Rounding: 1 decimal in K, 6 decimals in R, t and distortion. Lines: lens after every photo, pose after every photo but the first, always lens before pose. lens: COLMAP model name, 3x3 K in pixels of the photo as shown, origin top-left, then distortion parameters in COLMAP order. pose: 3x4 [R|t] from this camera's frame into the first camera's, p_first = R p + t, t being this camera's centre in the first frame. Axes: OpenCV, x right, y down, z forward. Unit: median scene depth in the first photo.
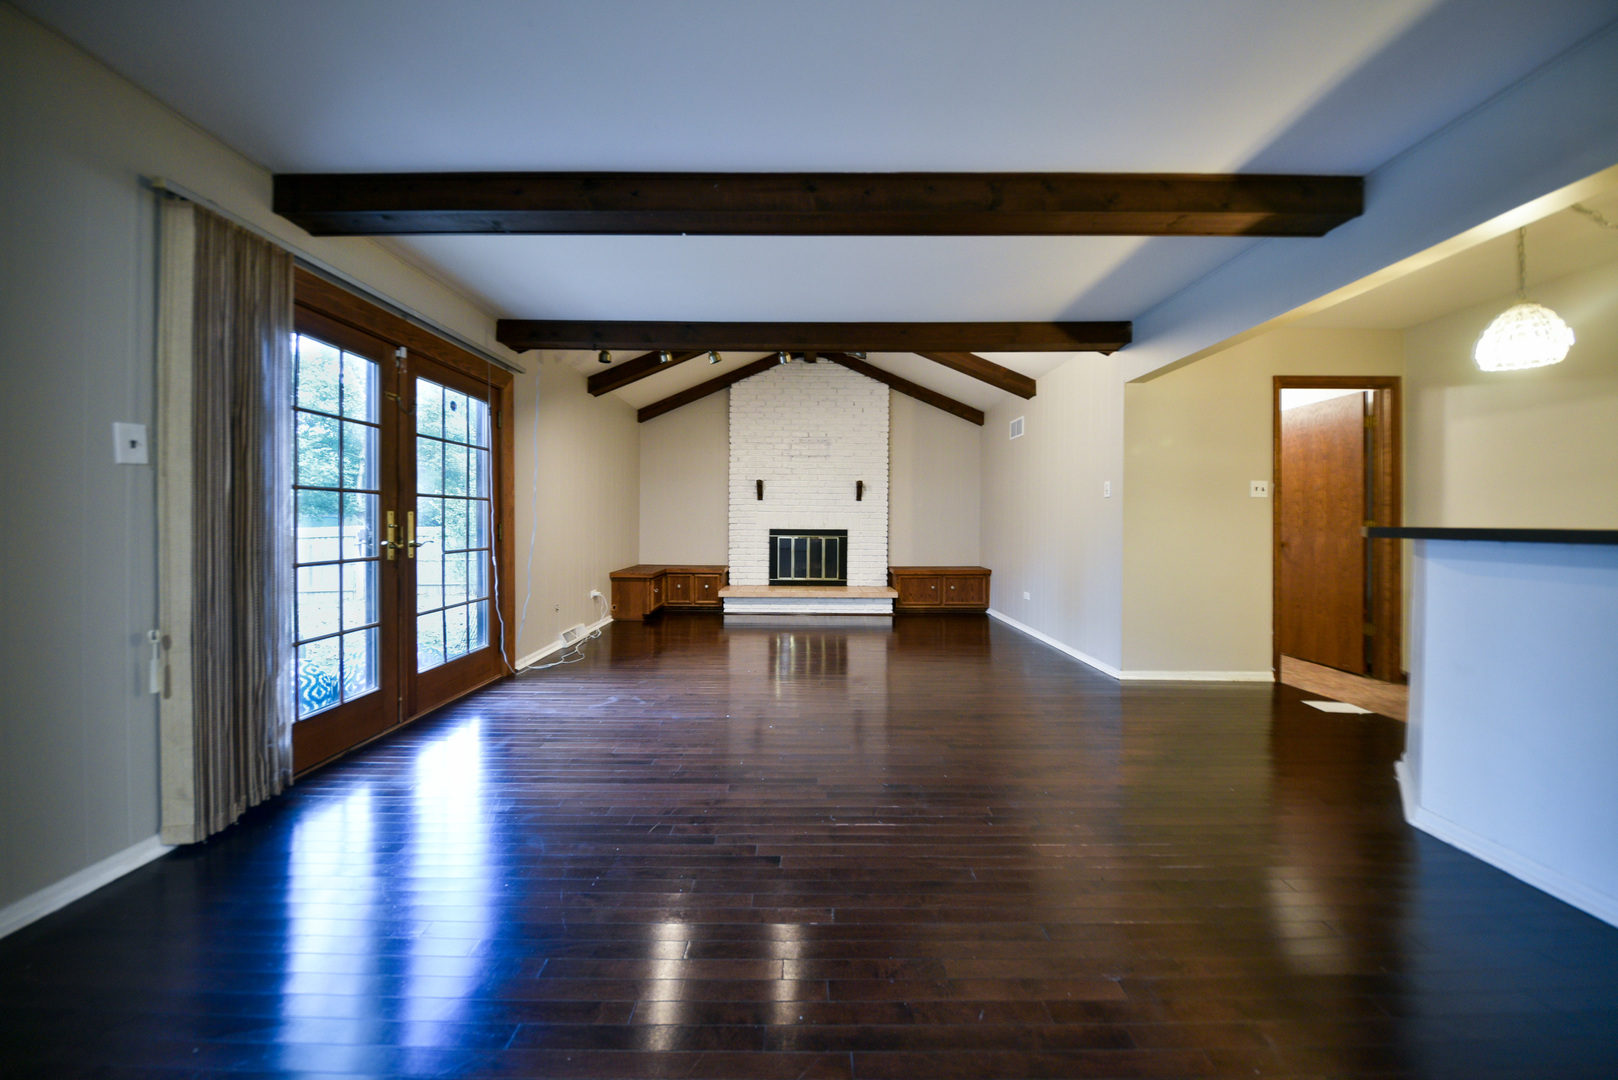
lens RADIAL K [[523.9, 0, 808.7], [0, 523.9, 523.7], [0, 0, 1]] dist [-0.000087, -0.000032]
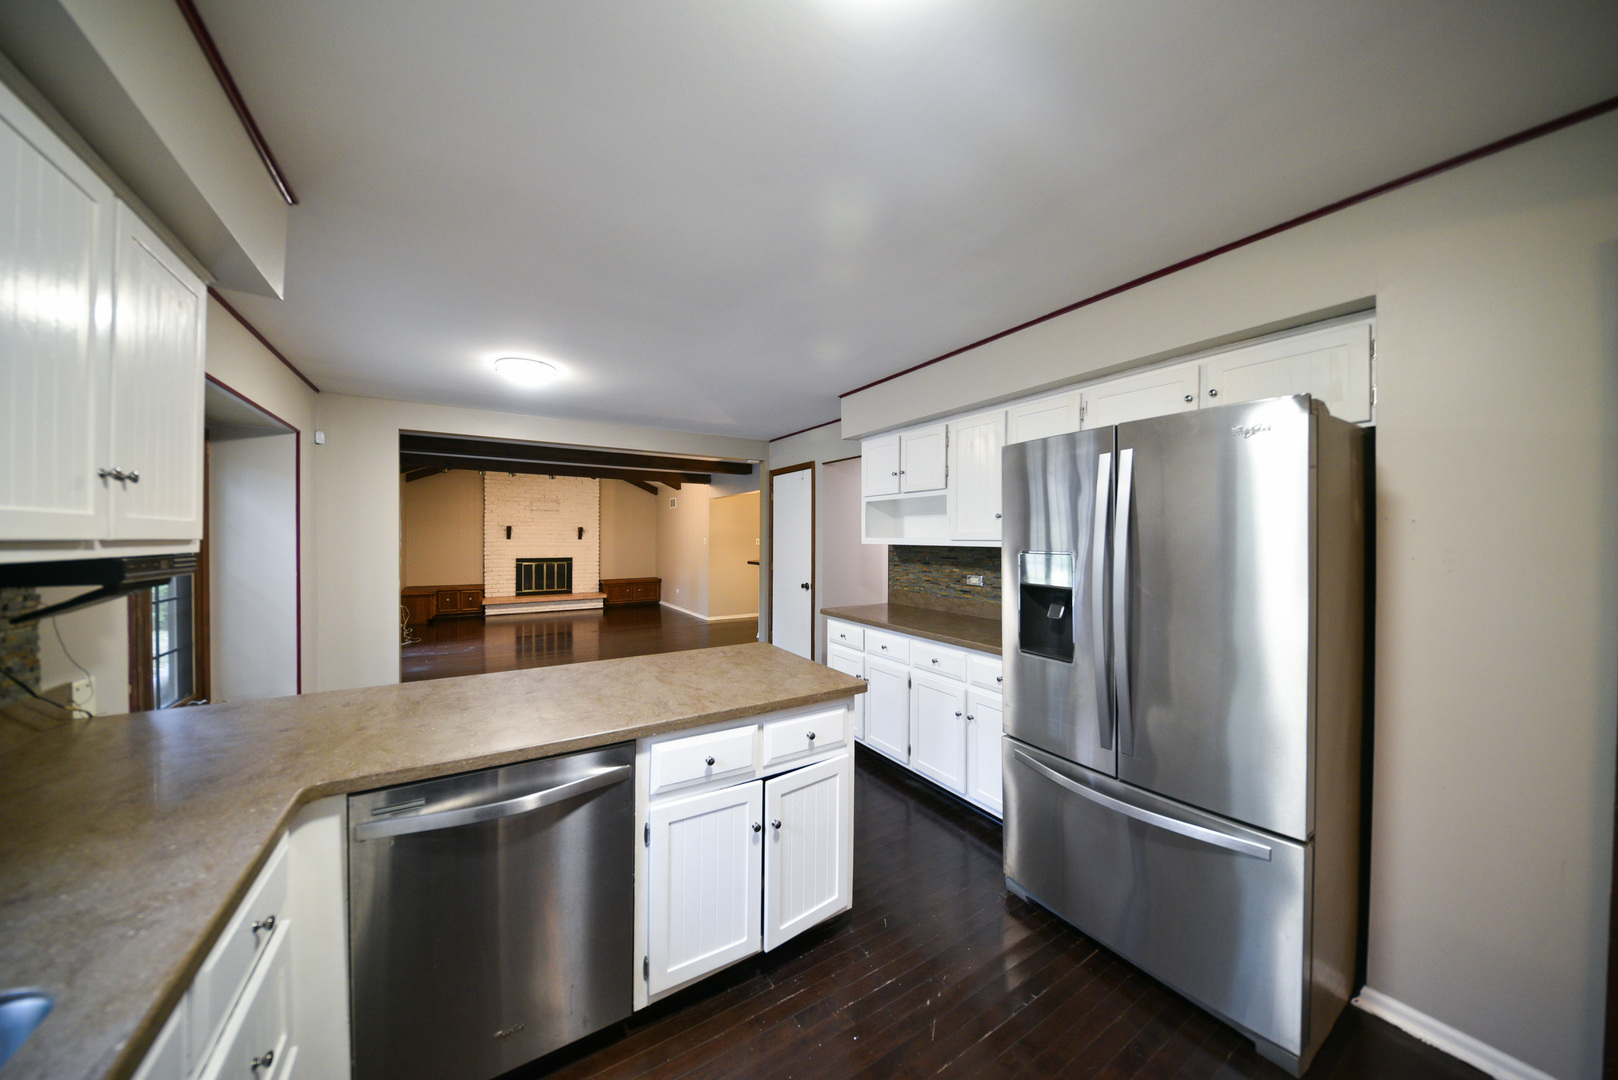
lens RADIAL K [[537.5, 0, 809.0], [0, 537.5, 540.0], [0, 0, 1]] dist [-0.000821, -0.000111]
pose [[0.849806, -0.005481, 0.527067, -0.181134], [0.002319, 0.999975, 0.006659, -0.053266], [-0.527091, -0.004437, 0.849797, -0.786850]]
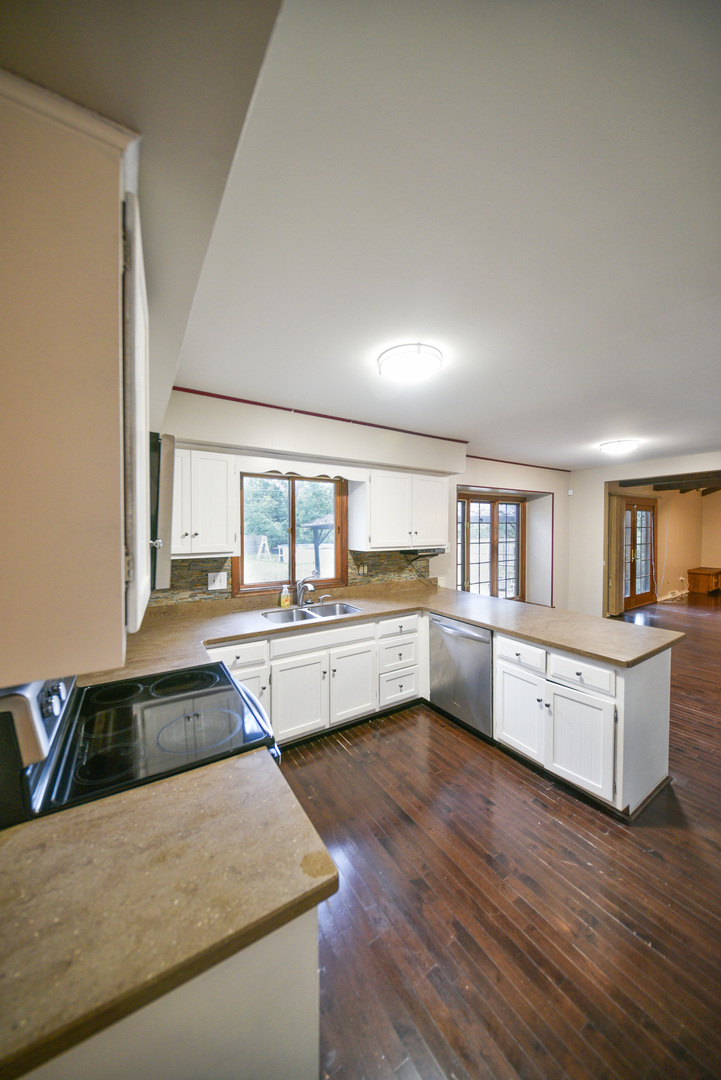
lens RADIAL K [[354.9, 0, 363.7], [0, 354.9, 534.9], [0, 0, 1]] dist [-0.000335, -0.000096]
pose [[0.534405, 0.008885, -0.845182, 0.142953], [0.005801, 0.999883, 0.014180, -0.077914], [0.845208, -0.012480, 0.534291, -0.879678]]
